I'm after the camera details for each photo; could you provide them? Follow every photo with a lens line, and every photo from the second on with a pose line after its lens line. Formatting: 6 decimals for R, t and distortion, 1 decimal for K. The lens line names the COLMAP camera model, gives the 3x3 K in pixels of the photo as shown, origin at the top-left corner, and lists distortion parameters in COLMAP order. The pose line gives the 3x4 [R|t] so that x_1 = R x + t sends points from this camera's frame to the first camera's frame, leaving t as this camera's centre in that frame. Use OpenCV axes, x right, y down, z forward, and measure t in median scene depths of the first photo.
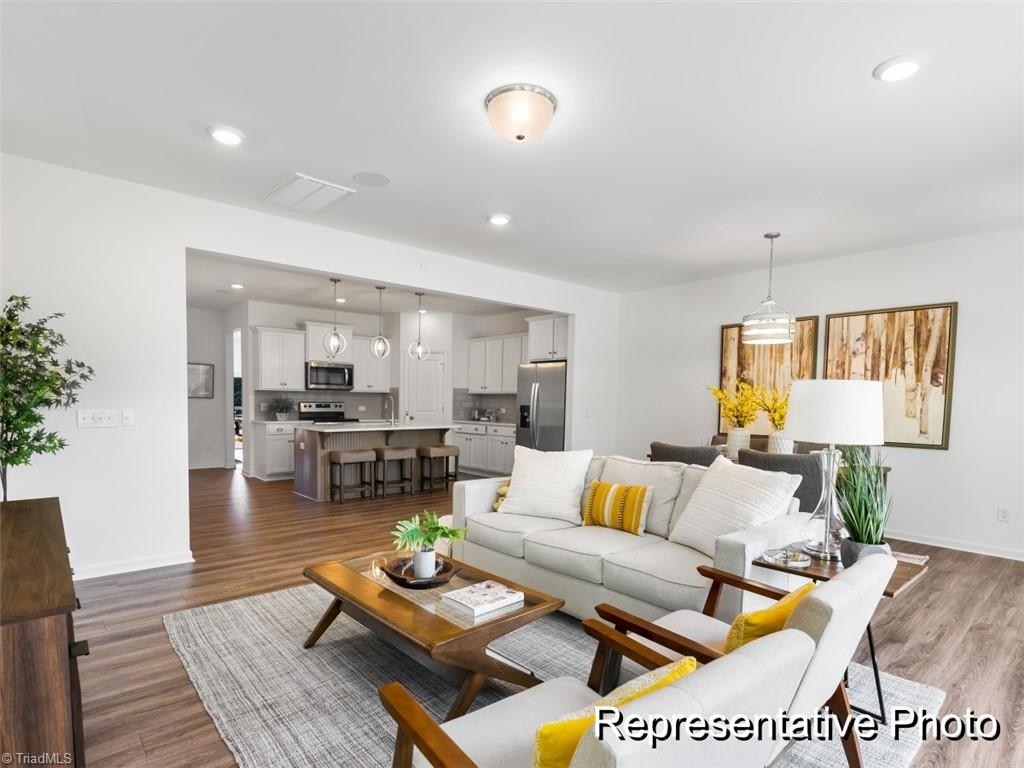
lens RADIAL K [[523.1, 0, 512.0], [0, 523.1, 384.0], [0, 0, 1]] dist [-0.000582, 0.000321]
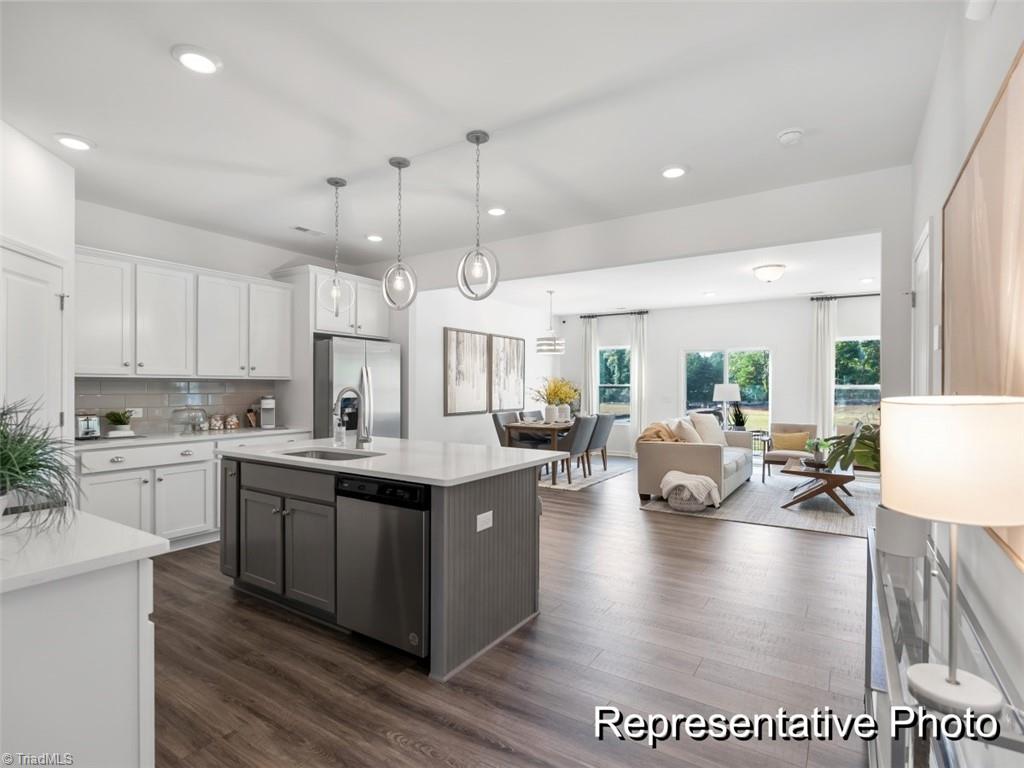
lens RADIAL K [[523.1, 0, 512.0], [0, 523.1, 384.0], [0, 0, 1]] dist [-0.000582, 0.000321]
pose [[-0.262371, -0.011331, 0.964901, -1.013827], [-0.038007, 0.999277, 0.001400, 0.019631], [-0.964218, -0.036305, -0.262611, 1.412650]]
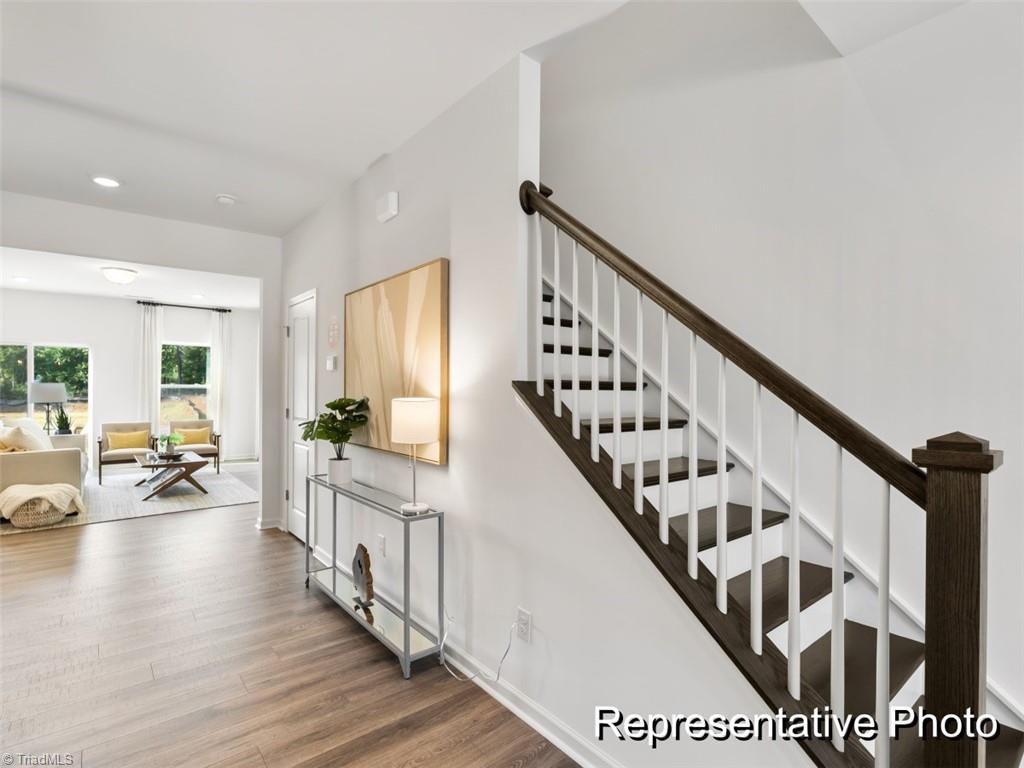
lens RADIAL K [[510.7, 0, 512.0], [0, 510.7, 384.0], [0, 0, 1]] dist [-0.000818, -0.000285]
pose [[-0.998149, -0.020628, 0.057204, -0.950115], [-0.022743, 0.999072, -0.036568, 0.020951], [-0.056397, -0.037801, -0.997693, 2.289650]]
